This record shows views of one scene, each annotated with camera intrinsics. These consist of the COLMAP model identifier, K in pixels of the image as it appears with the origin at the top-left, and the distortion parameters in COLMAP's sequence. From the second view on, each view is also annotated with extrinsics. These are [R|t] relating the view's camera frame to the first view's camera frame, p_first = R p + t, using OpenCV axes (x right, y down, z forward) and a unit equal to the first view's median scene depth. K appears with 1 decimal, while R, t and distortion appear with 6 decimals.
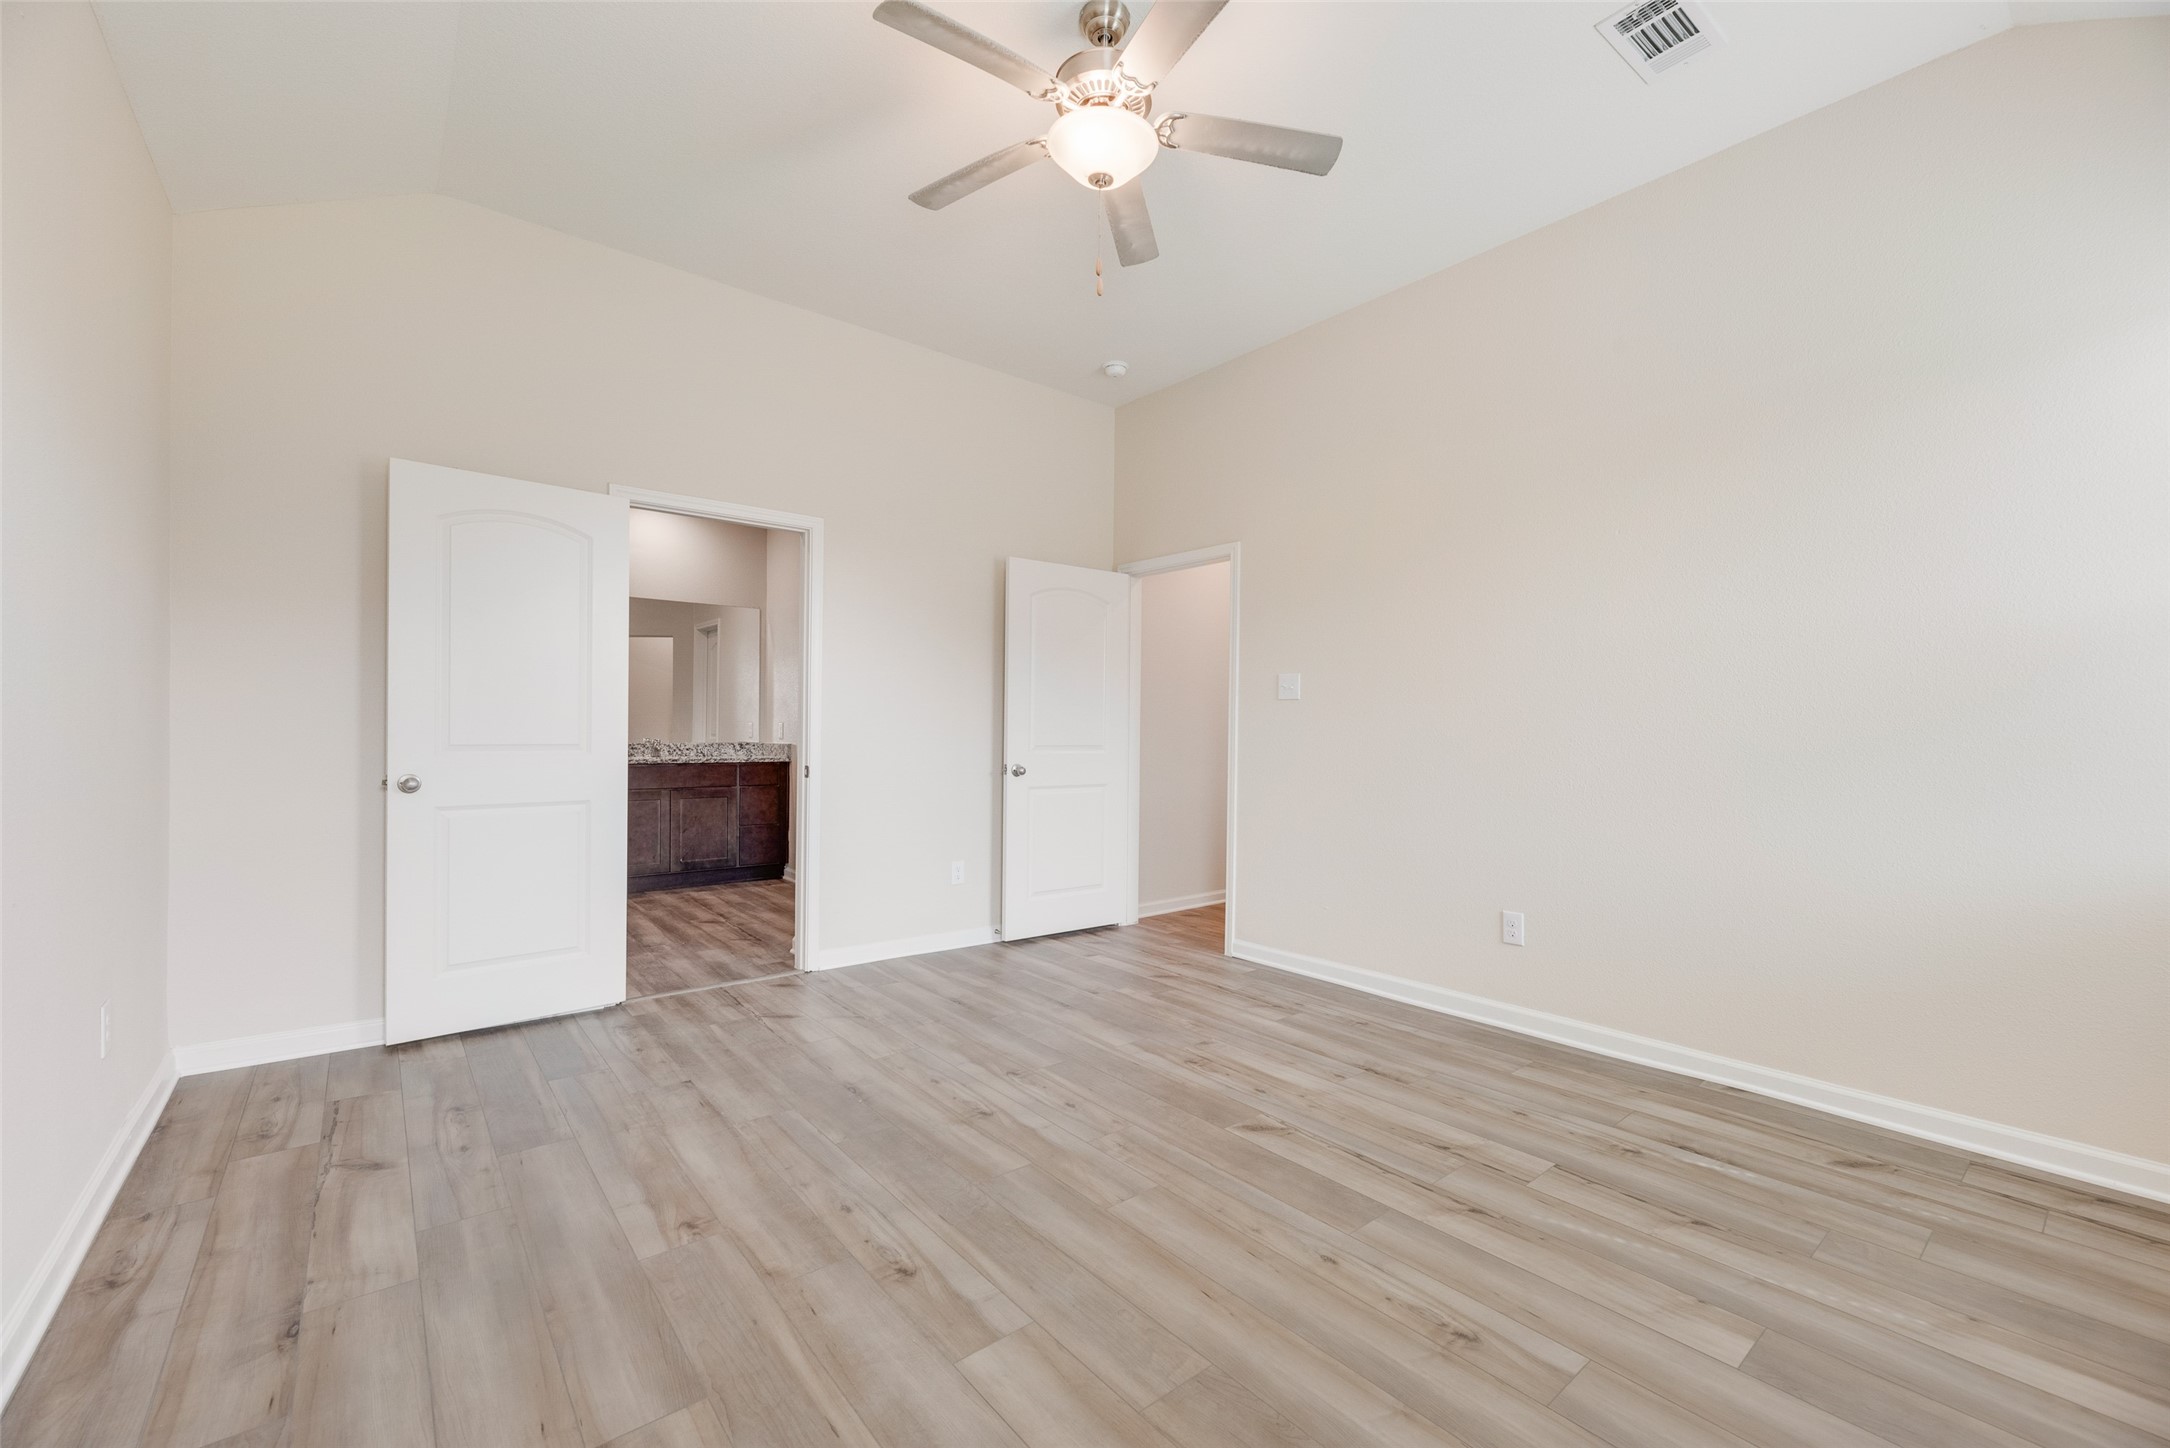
lens RADIAL K [[876.5, 0, 1094.6], [0, 876.5, 738.7], [0, 0, 1]] dist [-0.000925, -0.000069]
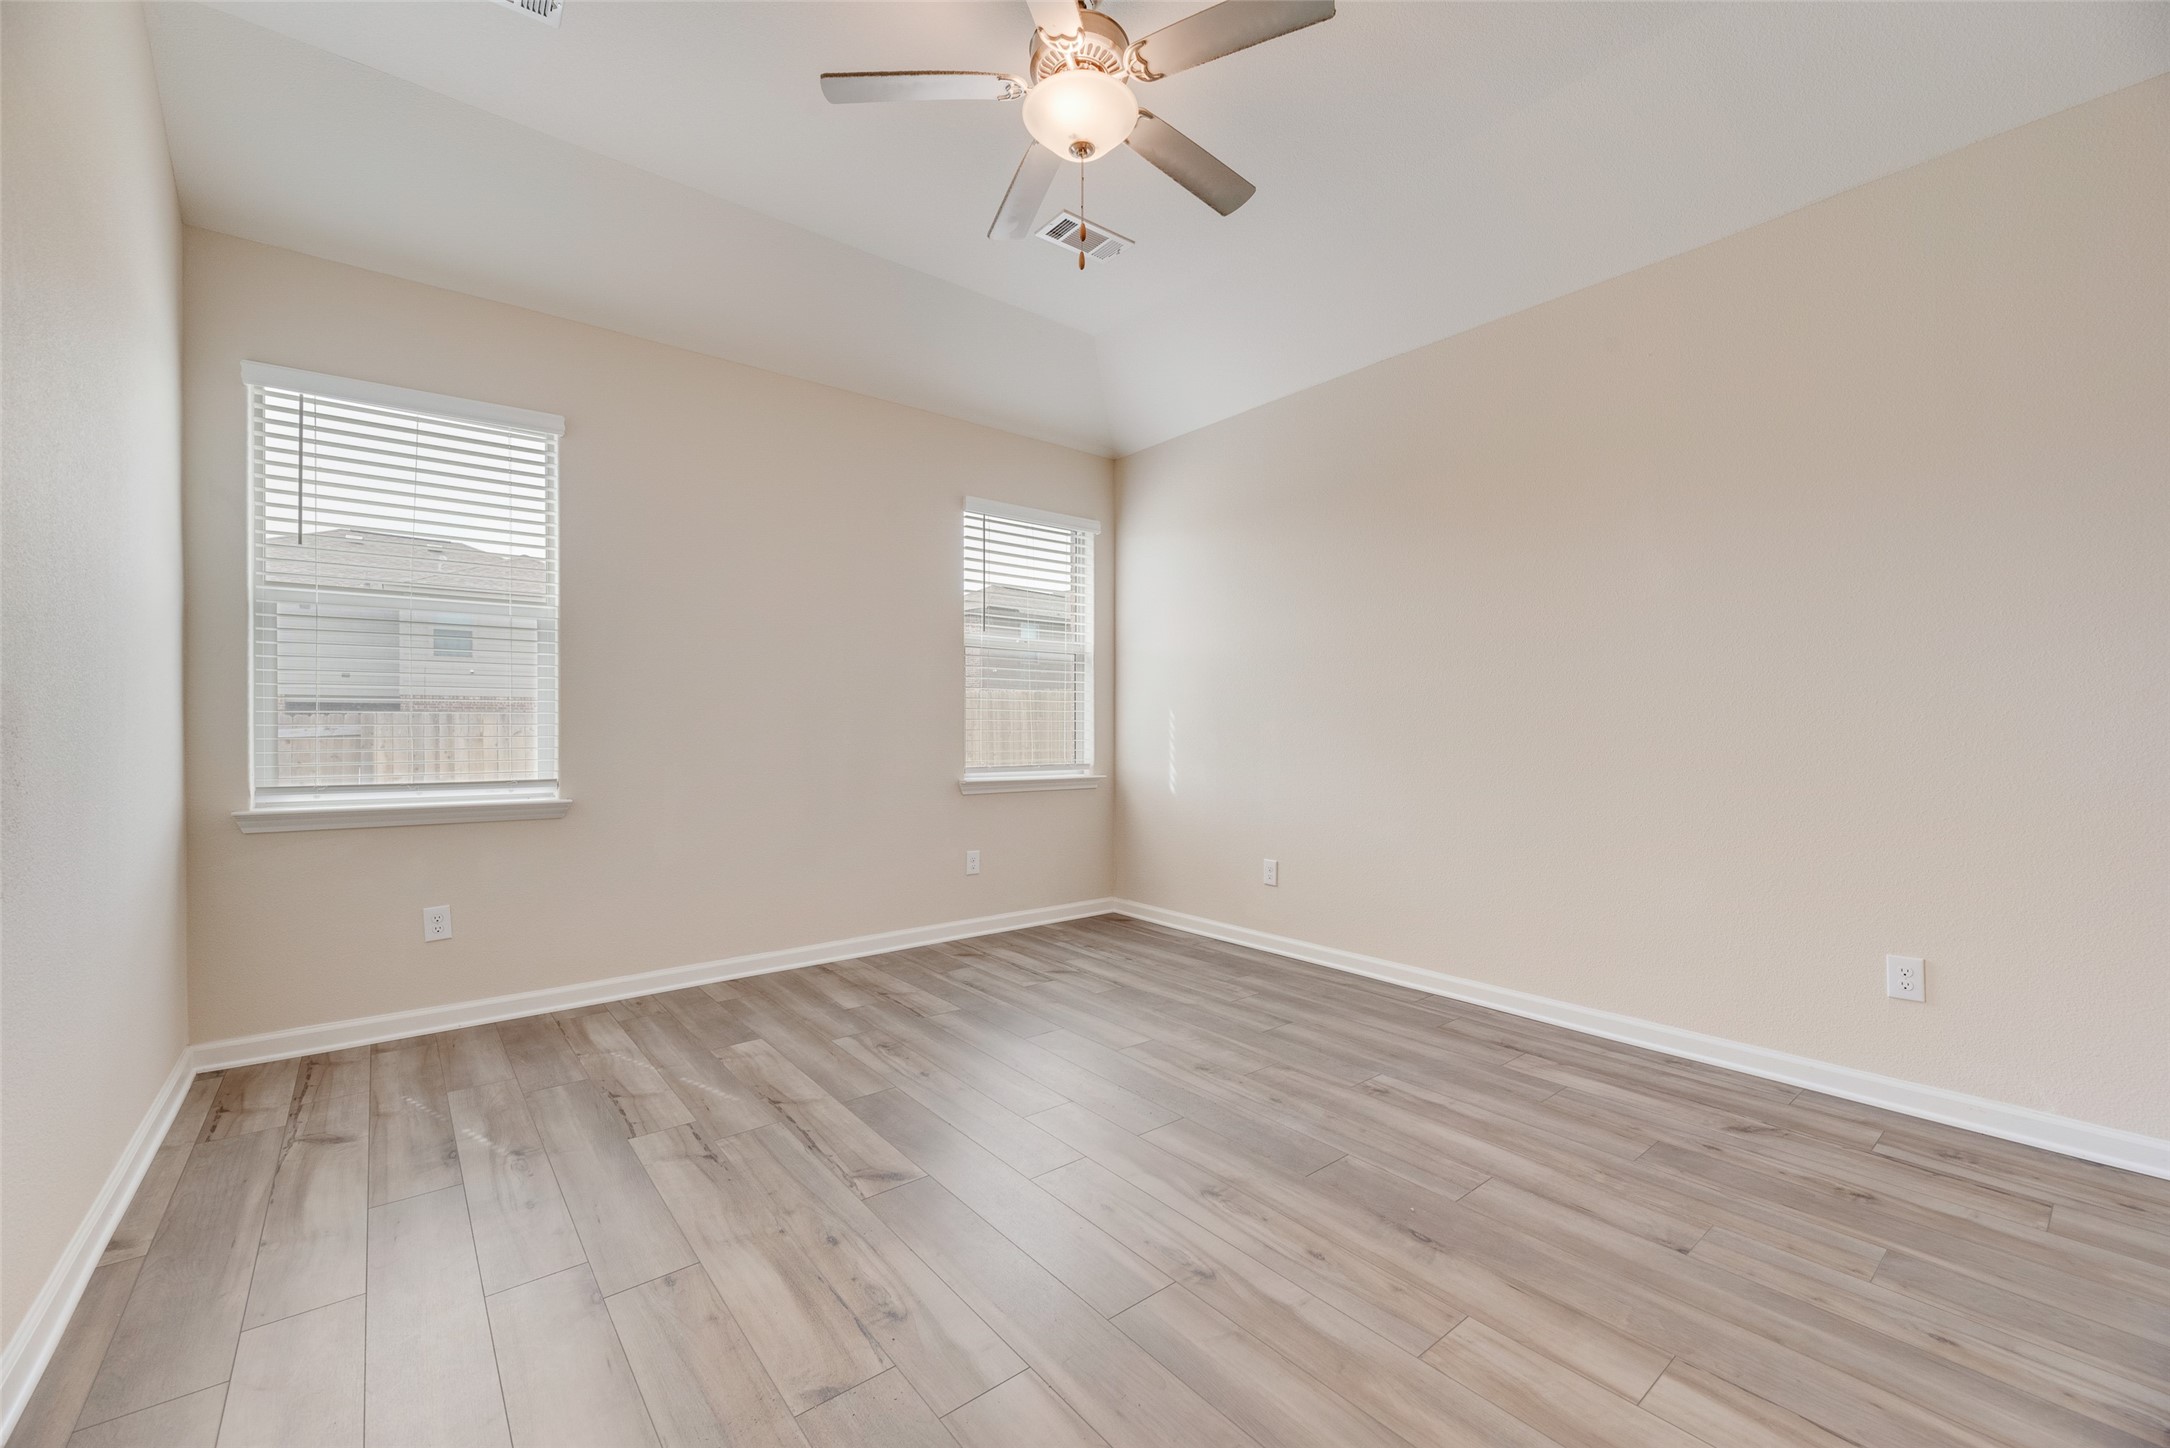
lens RADIAL K [[876.5, 0, 1094.6], [0, 876.5, 738.7], [0, 0, 1]] dist [-0.000925, -0.000069]
pose [[-0.999944, -0.010564, 0.000865, -0.015719], [-0.010544, 0.999748, 0.019803, -0.009220], [-0.001074, 0.019792, -0.999804, 2.170619]]
